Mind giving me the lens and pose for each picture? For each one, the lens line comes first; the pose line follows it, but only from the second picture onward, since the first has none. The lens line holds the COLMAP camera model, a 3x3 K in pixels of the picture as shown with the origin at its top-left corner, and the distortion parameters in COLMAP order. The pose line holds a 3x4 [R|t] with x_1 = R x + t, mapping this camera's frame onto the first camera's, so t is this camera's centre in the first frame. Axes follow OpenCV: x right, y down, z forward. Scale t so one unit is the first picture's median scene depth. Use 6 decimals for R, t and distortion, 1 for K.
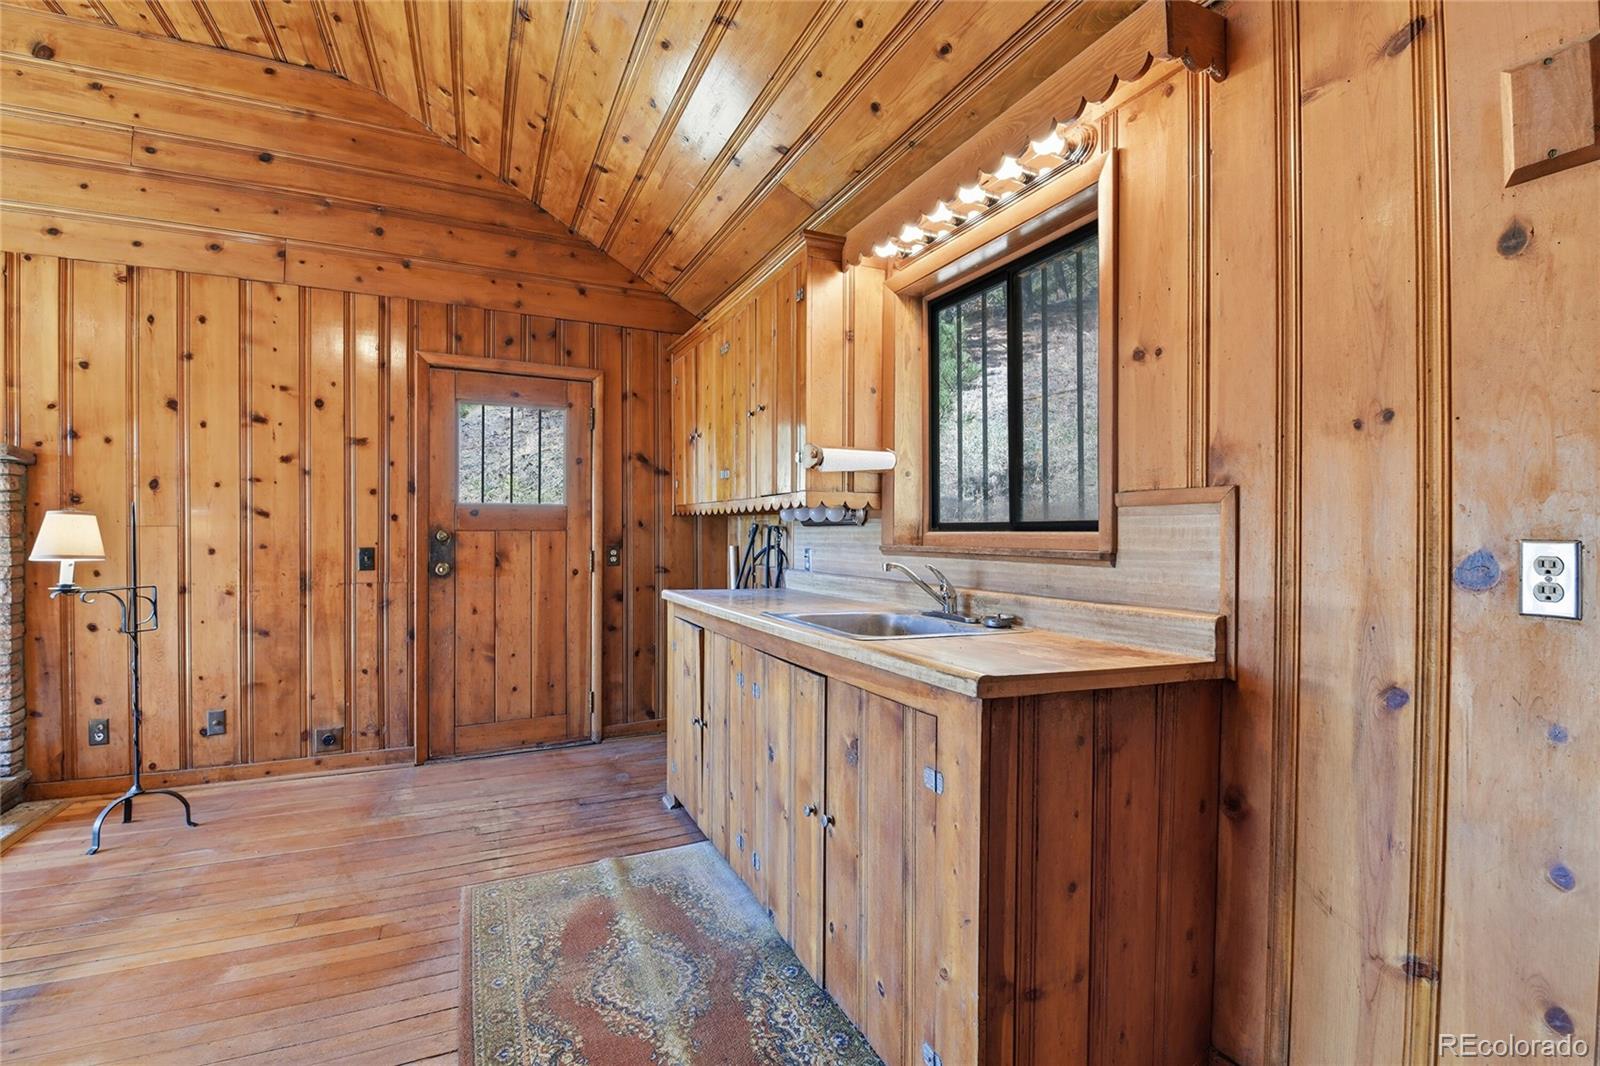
lens RADIAL K [[699.2, 0, 795.8], [0, 699.2, 519.9], [0, 0, 1]] dist [0.000747, -0.011639]
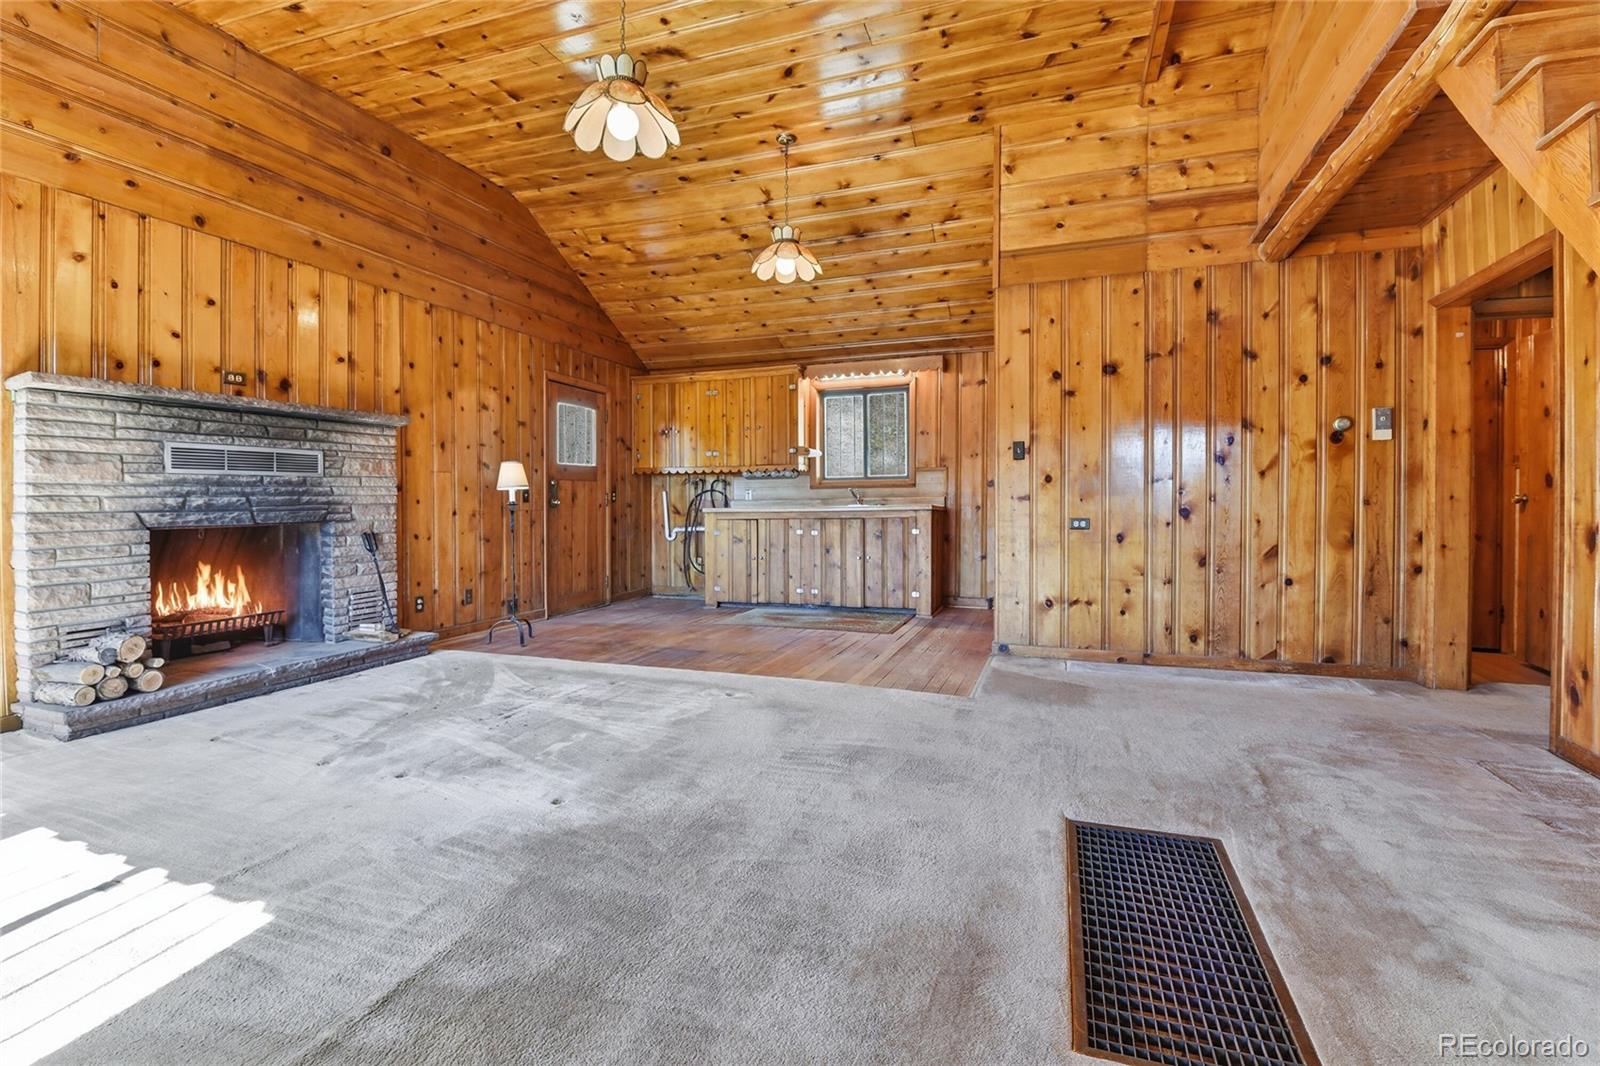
lens RADIAL K [[699.2, 0, 799.4], [0, 699.2, 507.9], [0, 0, 1]] dist [-0.001178, -0.012299]
pose [[0.708763, -0.012251, 0.705340, -1.328387], [-0.001184, 0.999827, 0.018555, 0.054200], [-0.705446, -0.013986, 0.708626, -0.623135]]
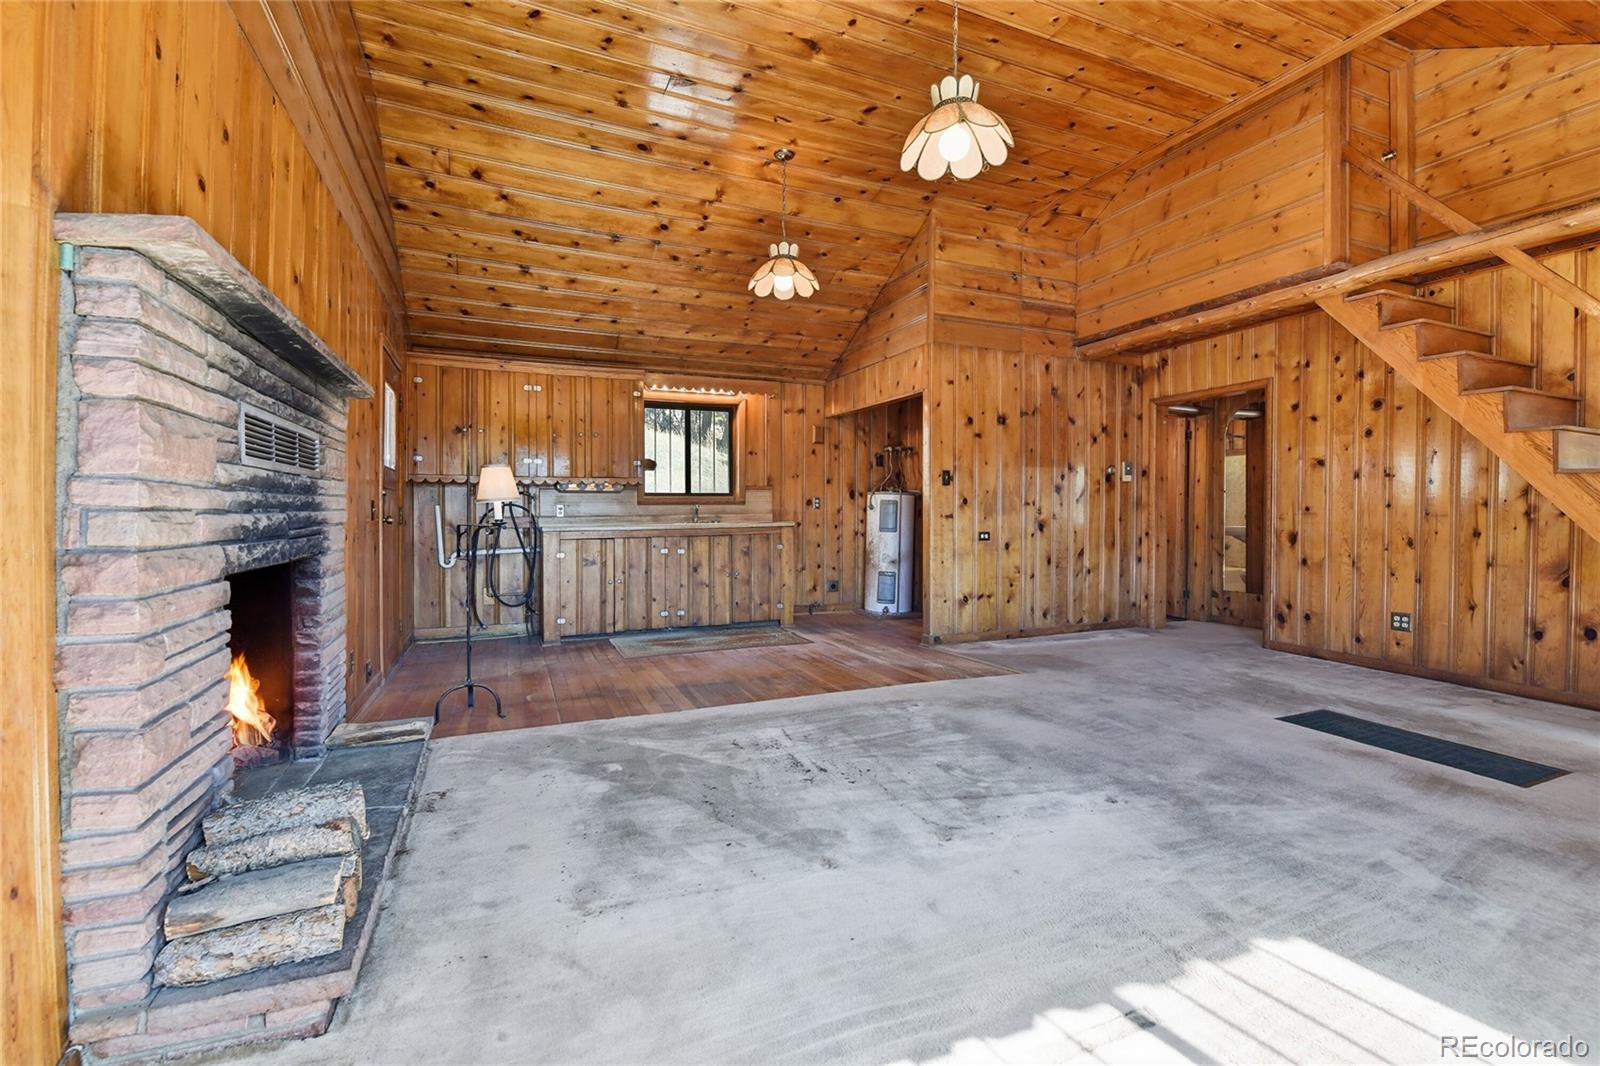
lens RADIAL K [[697.3, 0, 801.6], [0, 697.3, 526.3], [0, 0, 1]] dist [-0.001174, -0.010093]
pose [[0.039053, -0.018948, 0.999057, -1.729015], [-0.008599, 0.999777, 0.019298, 0.054459], [-0.999200, -0.009344, 0.038881, 0.259529]]
